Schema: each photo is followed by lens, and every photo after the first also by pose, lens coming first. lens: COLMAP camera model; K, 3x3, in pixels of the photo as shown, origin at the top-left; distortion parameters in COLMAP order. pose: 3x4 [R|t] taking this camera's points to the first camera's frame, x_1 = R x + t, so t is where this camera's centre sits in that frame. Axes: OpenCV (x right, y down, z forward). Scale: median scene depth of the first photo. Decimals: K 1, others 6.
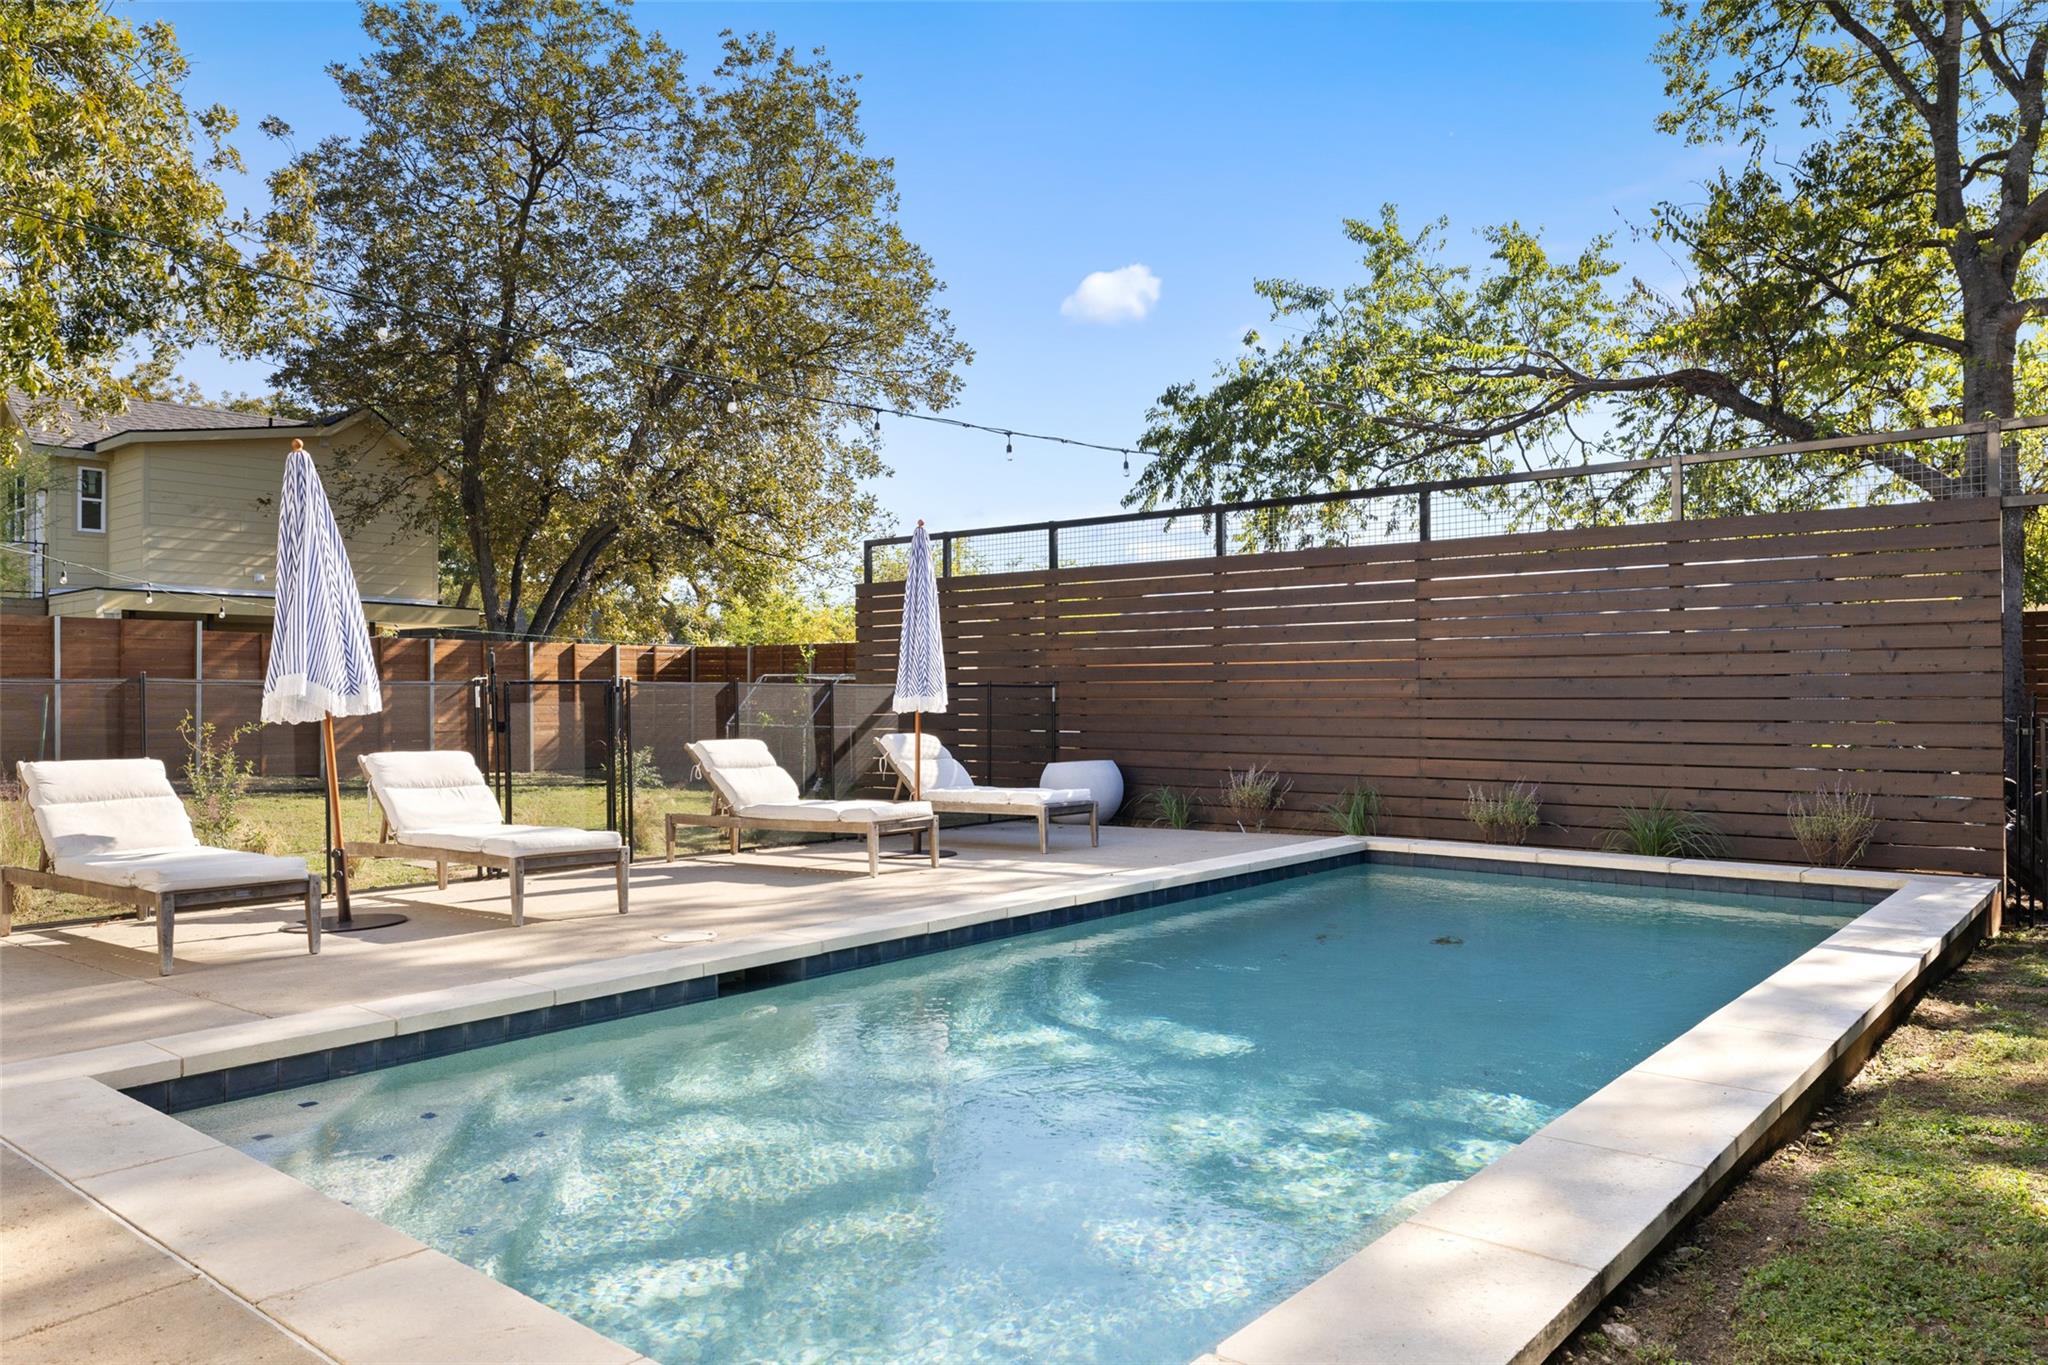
lens RADIAL K [[1402.8, 0, 1024.5], [0, 1402.8, 686.9], [0, 0, 1]] dist [-0.001003, -0.000184]
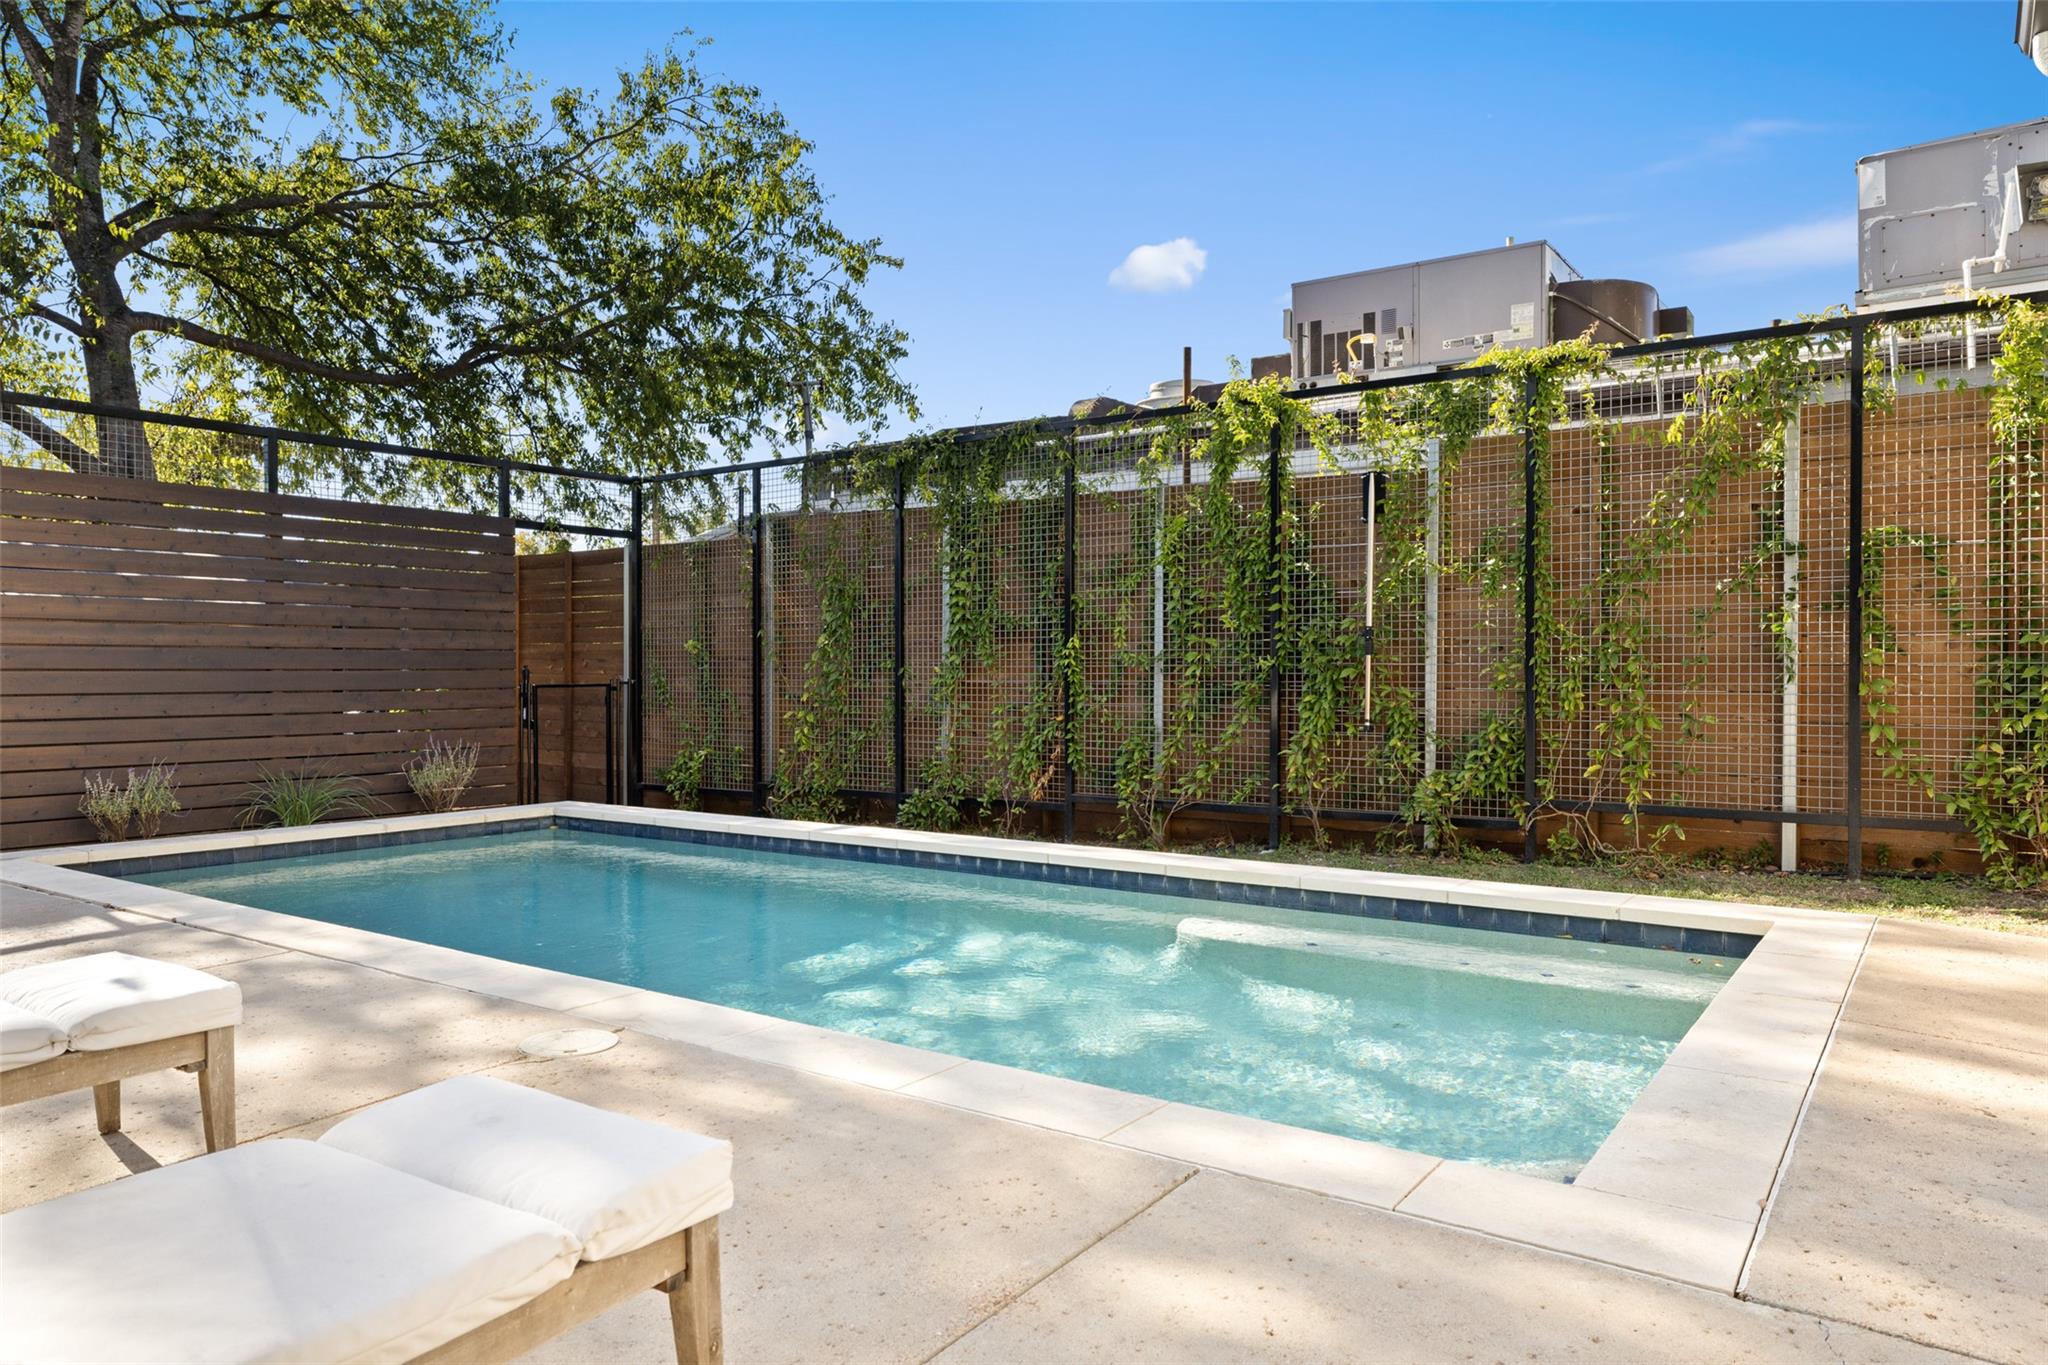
lens RADIAL K [[1359.9, 0, 1024.0], [0, 1359.9, 681.2], [0, 0, 1]] dist [0.001197, 0.000234]
pose [[-0.089072, -0.008433, 0.995989, -0.524298], [-0.007808, 0.999939, 0.007768, 0.004469], [-0.995995, -0.007085, -0.089133, 0.520481]]
